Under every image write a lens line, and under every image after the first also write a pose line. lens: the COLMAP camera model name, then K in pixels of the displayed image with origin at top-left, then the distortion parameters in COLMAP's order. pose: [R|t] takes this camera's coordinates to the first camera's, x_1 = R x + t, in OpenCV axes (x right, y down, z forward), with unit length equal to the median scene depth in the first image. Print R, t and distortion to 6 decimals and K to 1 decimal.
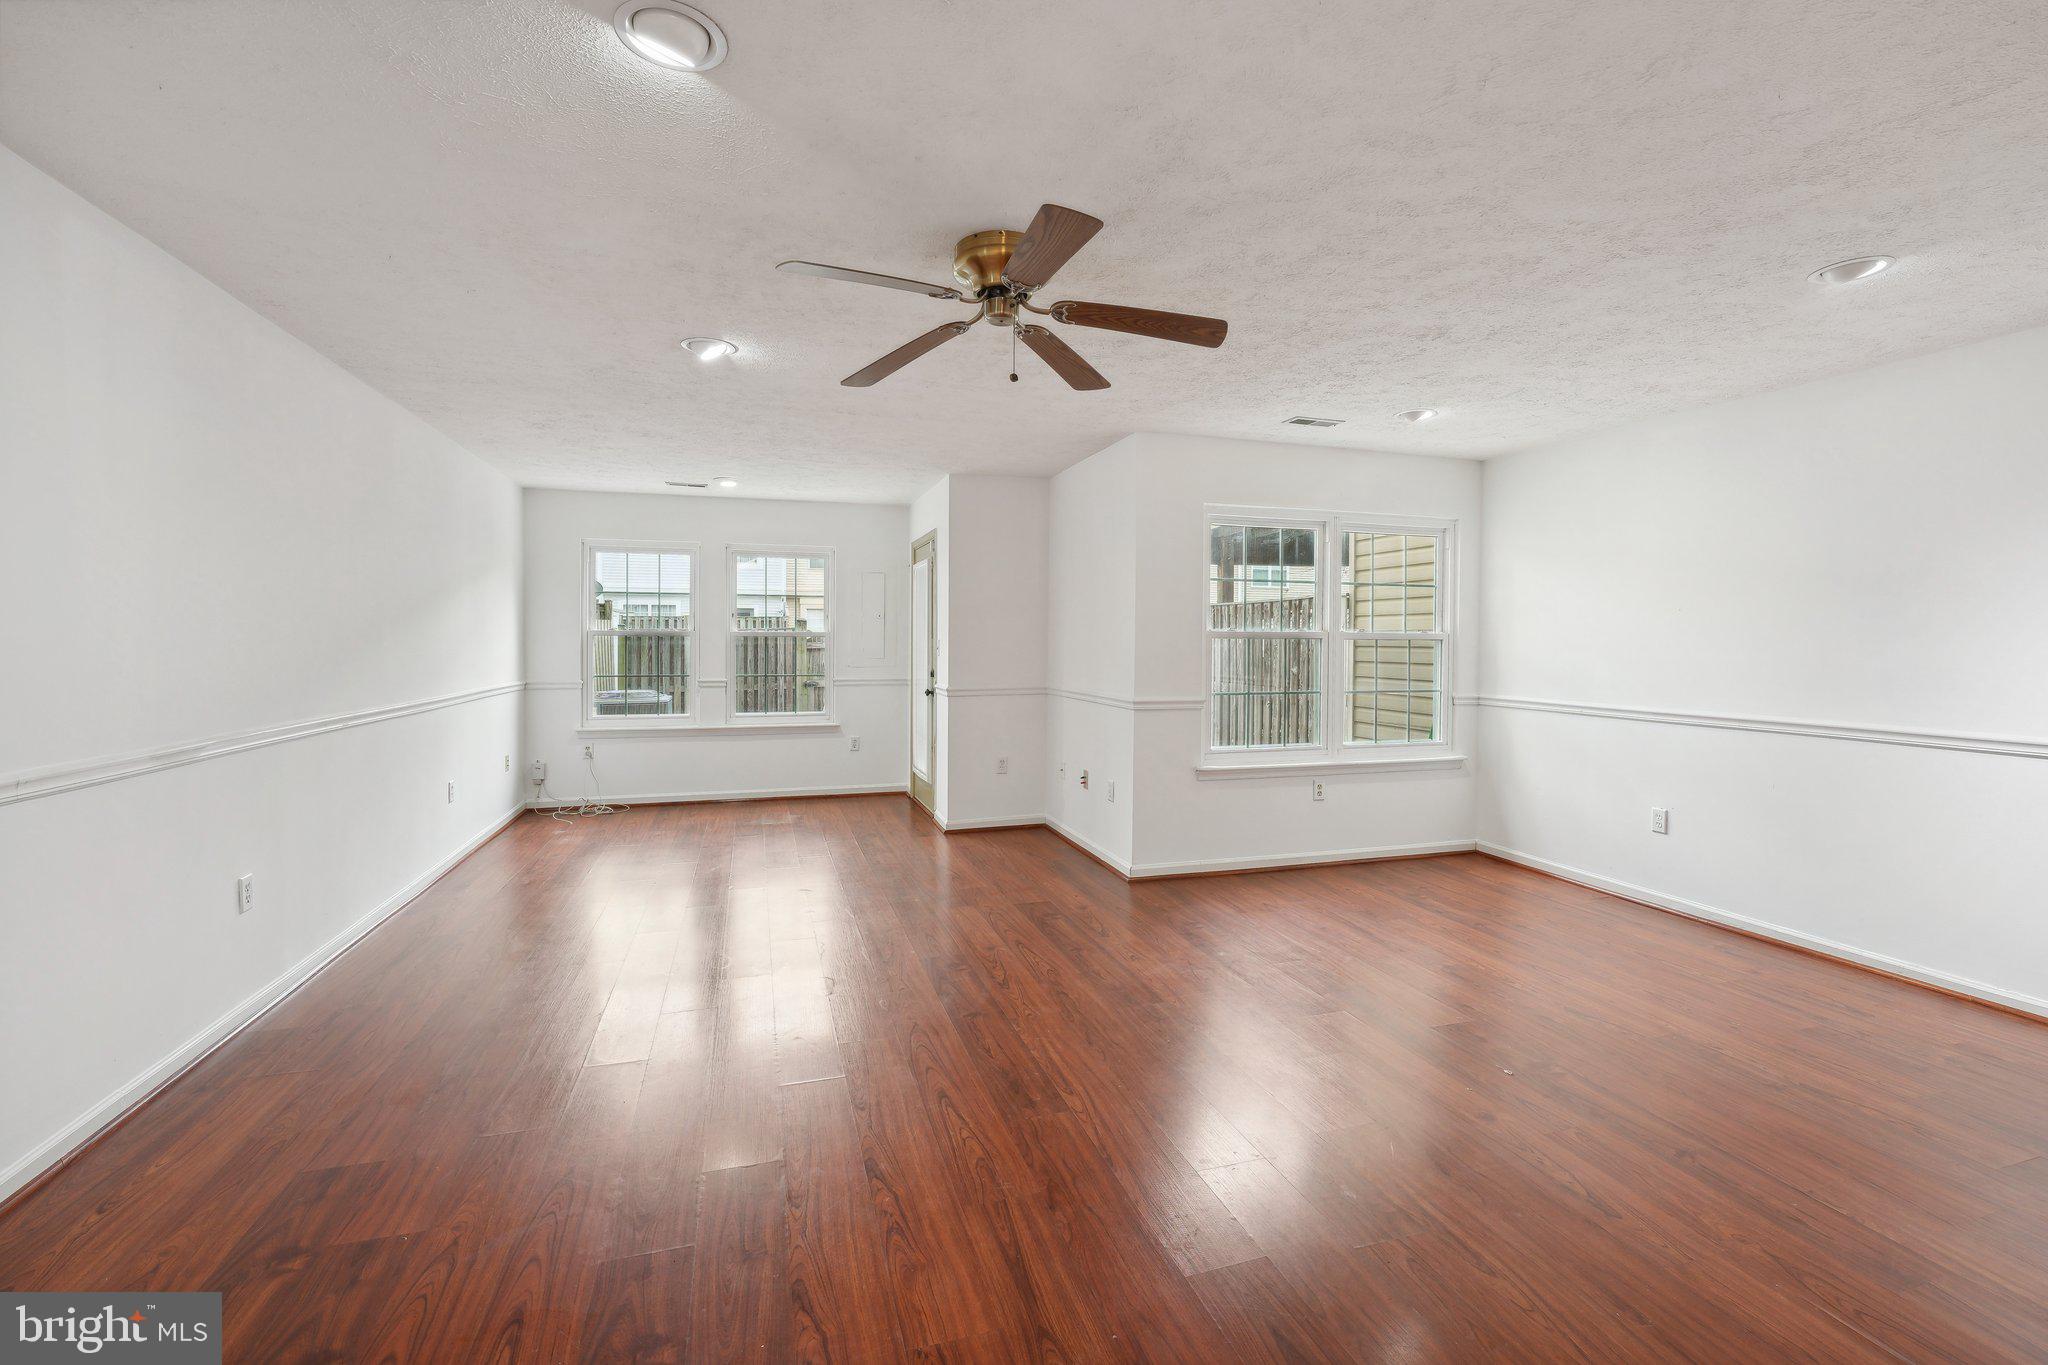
lens RADIAL K [[862.1, 0, 1026.1], [0, 862.1, 660.1], [0, 0, 1]] dist [-0.017328, -0.000322]
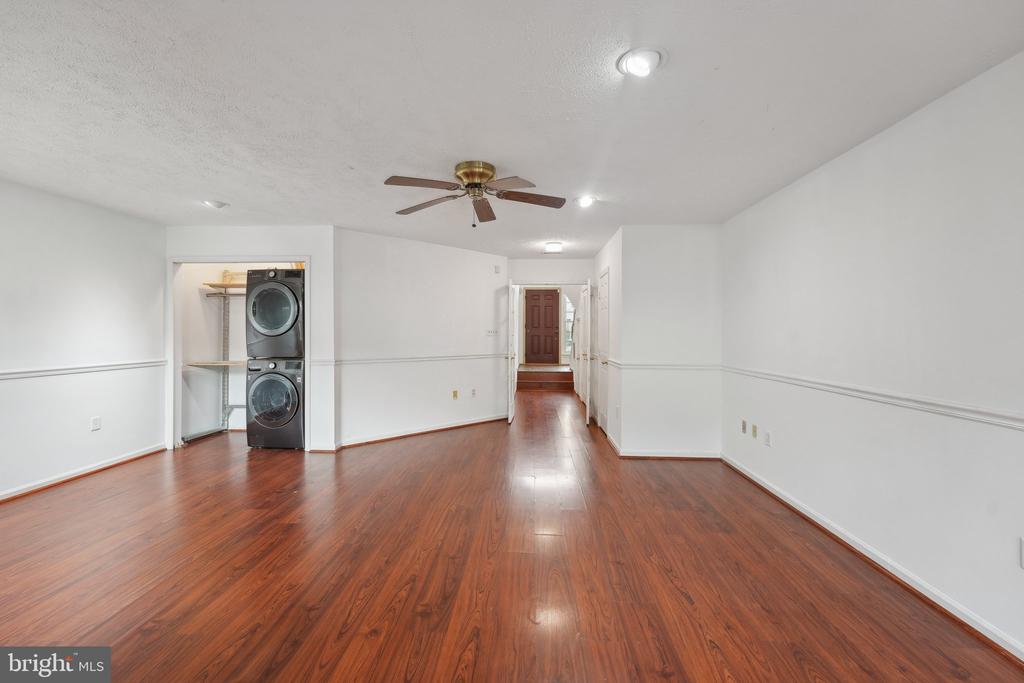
lens RADIAL K [[414.7, 0, 513.4], [0, 414.7, 333.0], [0, 0, 1]] dist [-0.001663, -0.000354]
pose [[-0.938023, -0.011765, 0.346374, -0.249555], [-0.003003, 0.999662, 0.025822, -0.021749], [-0.346560, 0.023182, -0.937741, 0.963545]]
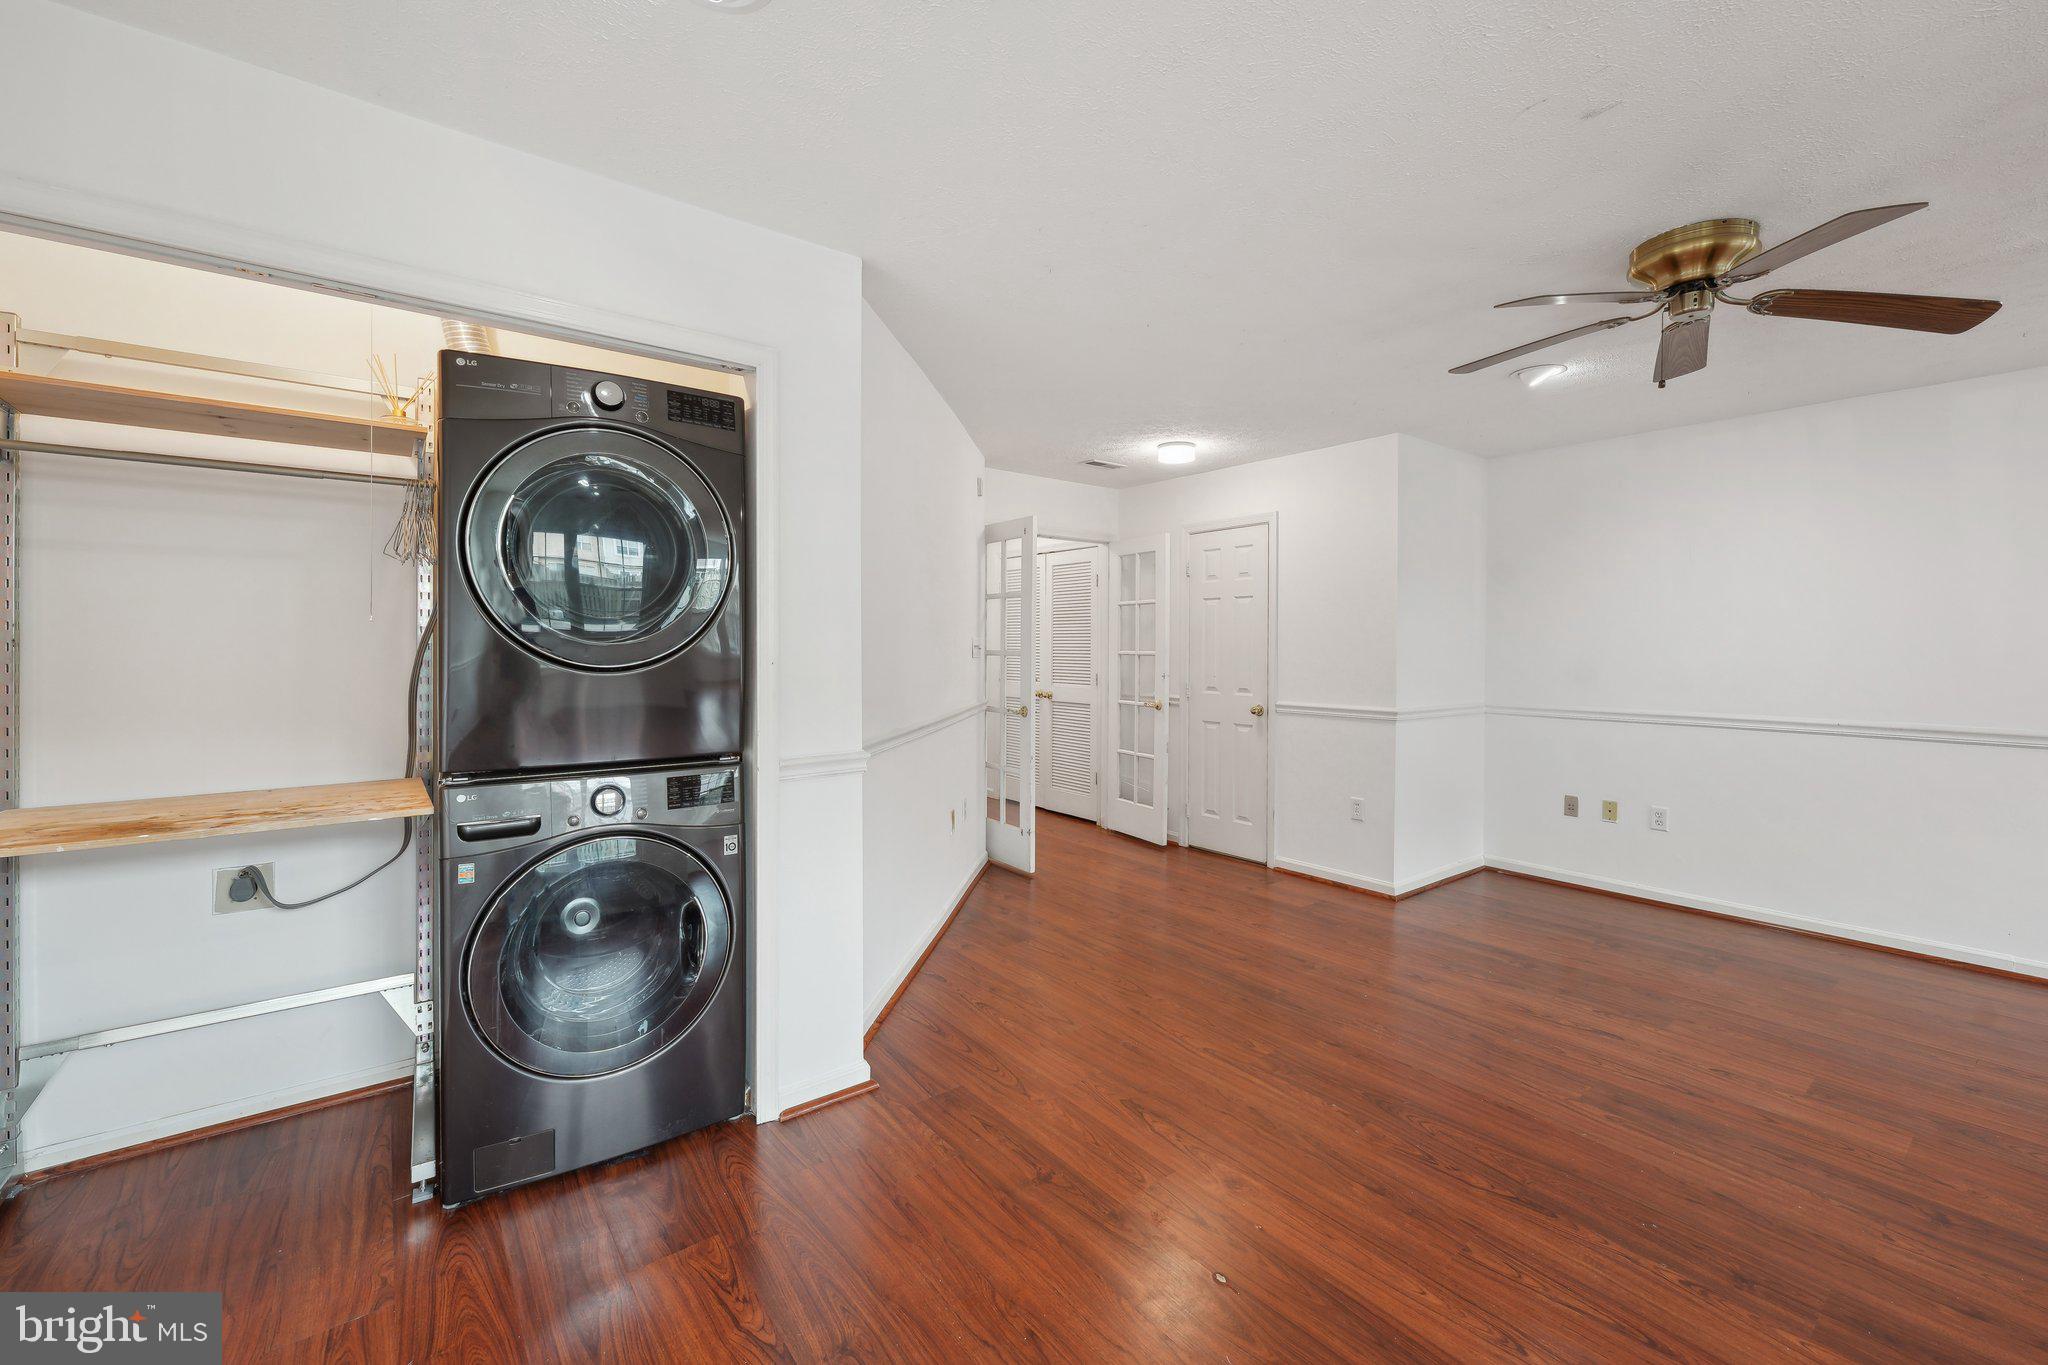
lens RADIAL K [[829.4, 0, 1018.3], [0, 829.4, 648.0], [0, 0, 1]] dist [-0.001663, -0.000354]
pose [[-0.940645, -0.009286, -0.339264, 0.463383], [-0.016846, 0.999671, 0.019344, -0.012793], [0.338973, 0.023911, -0.940492, 0.763047]]
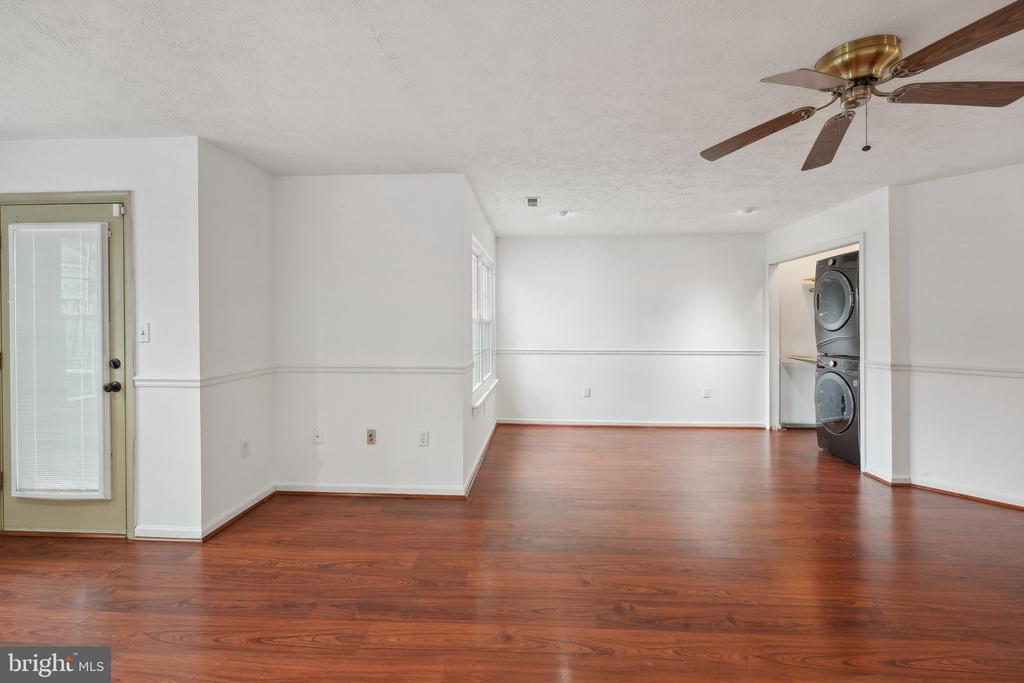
lens RADIAL K [[414.7, 0, 512.3], [0, 414.7, 334.6], [0, 0, 1]] dist [-0.001663, -0.000354]
pose [[0.361182, -0.029654, 0.932024, -0.417665], [0.025131, 0.999441, 0.022060, -0.016667], [-0.932156, 0.015455, 0.361726, 0.610113]]
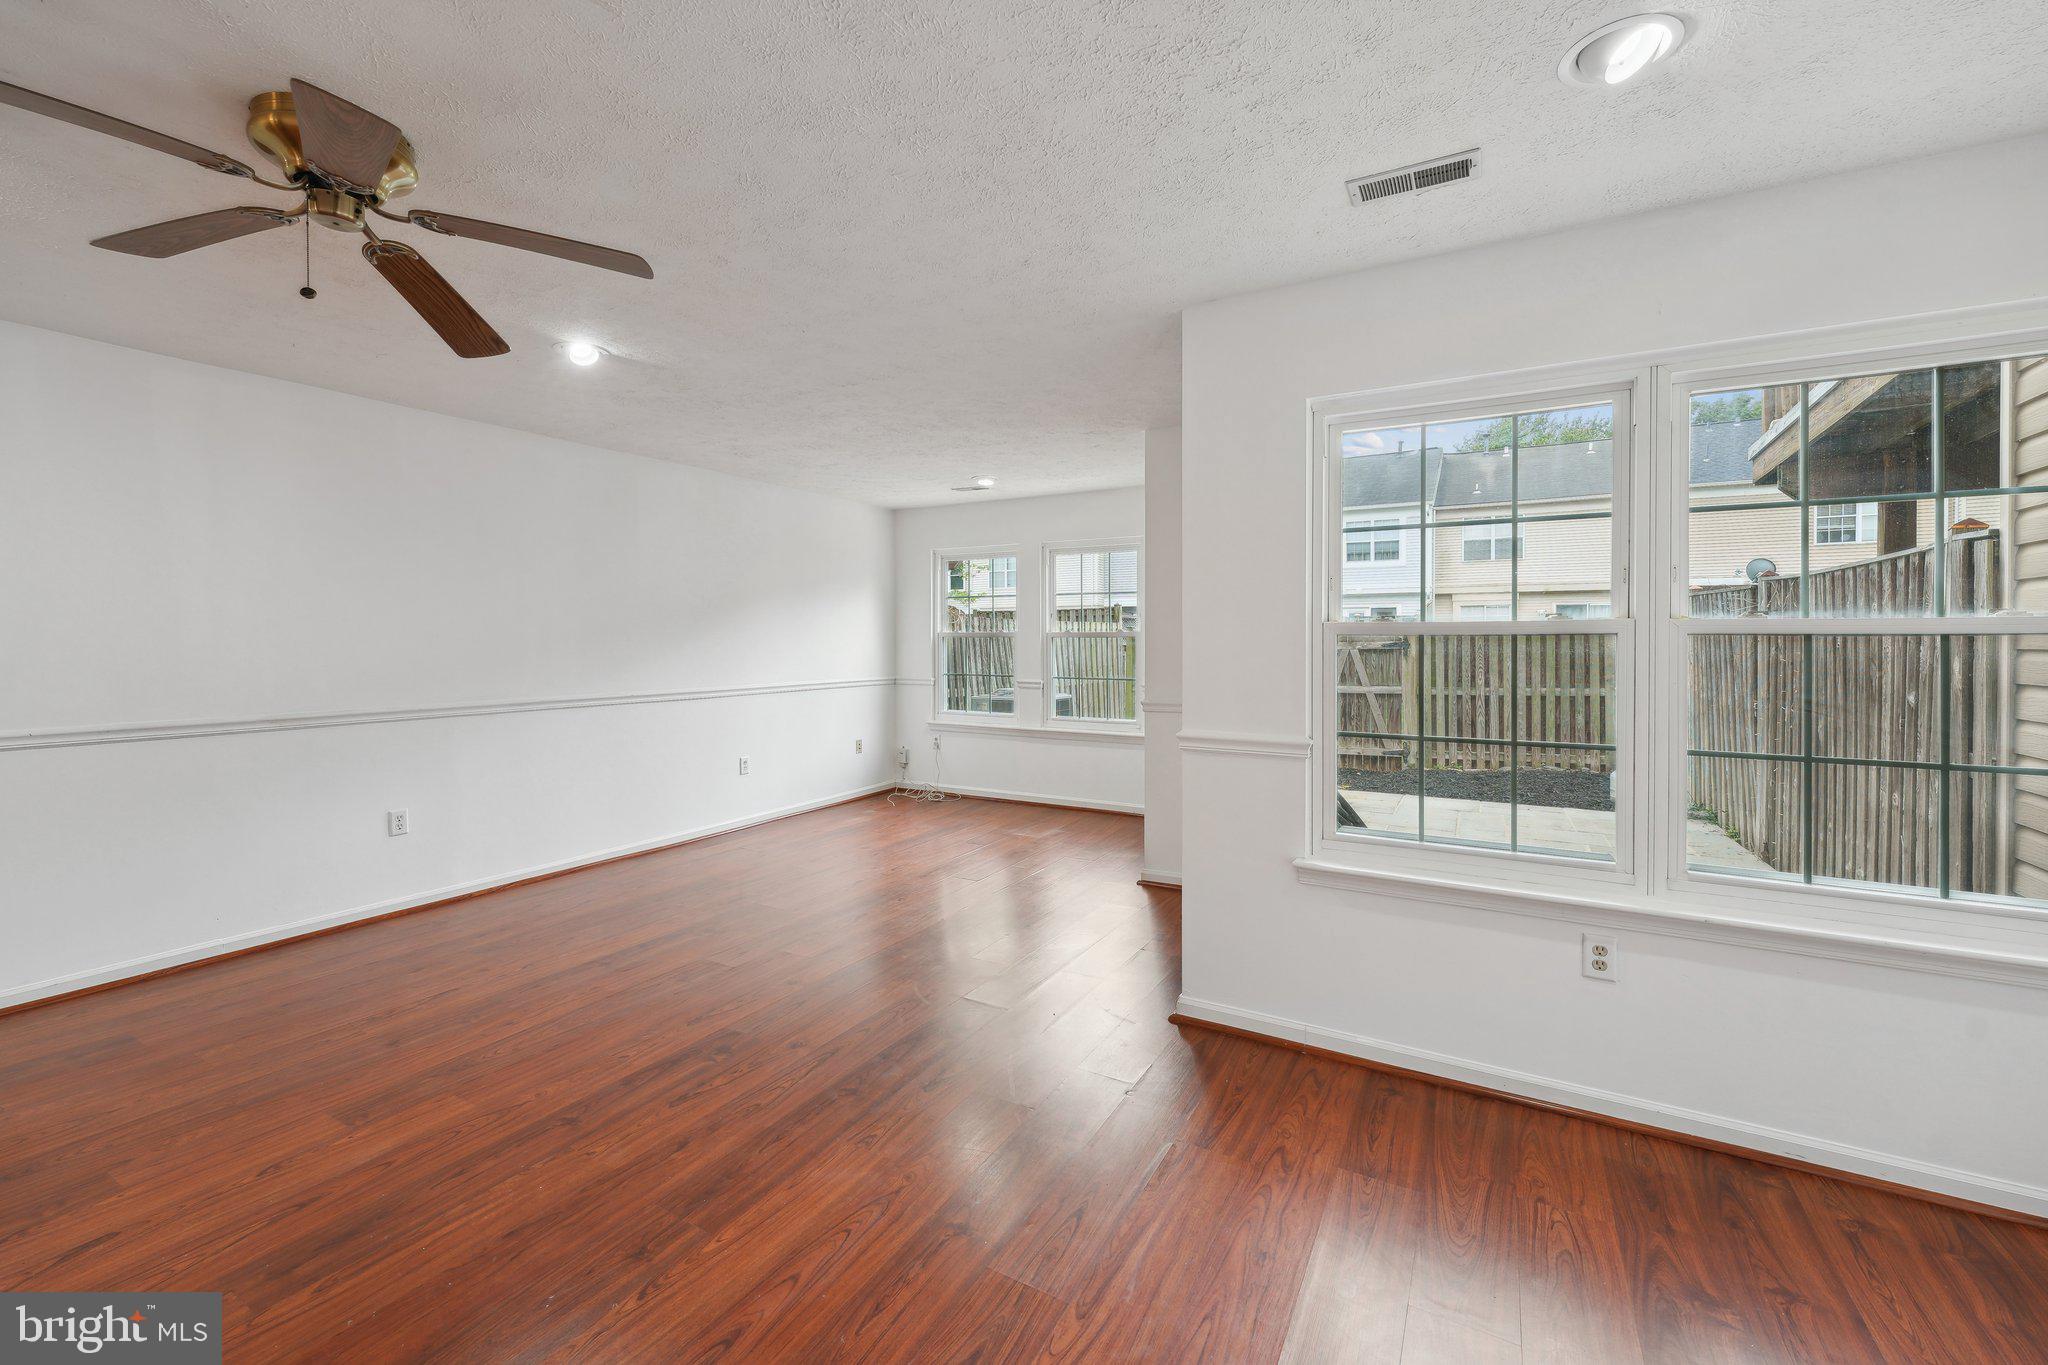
lens RADIAL K [[829.4, 0, 1027.0], [0, 829.4, 650.3], [0, 0, 1]] dist [-0.001663, -0.000354]
pose [[0.687354, 0.004872, -0.726306, 0.435045], [-0.013683, 0.999887, -0.006242, -0.008620], [0.726194, 0.014229, 0.687343, 0.442692]]
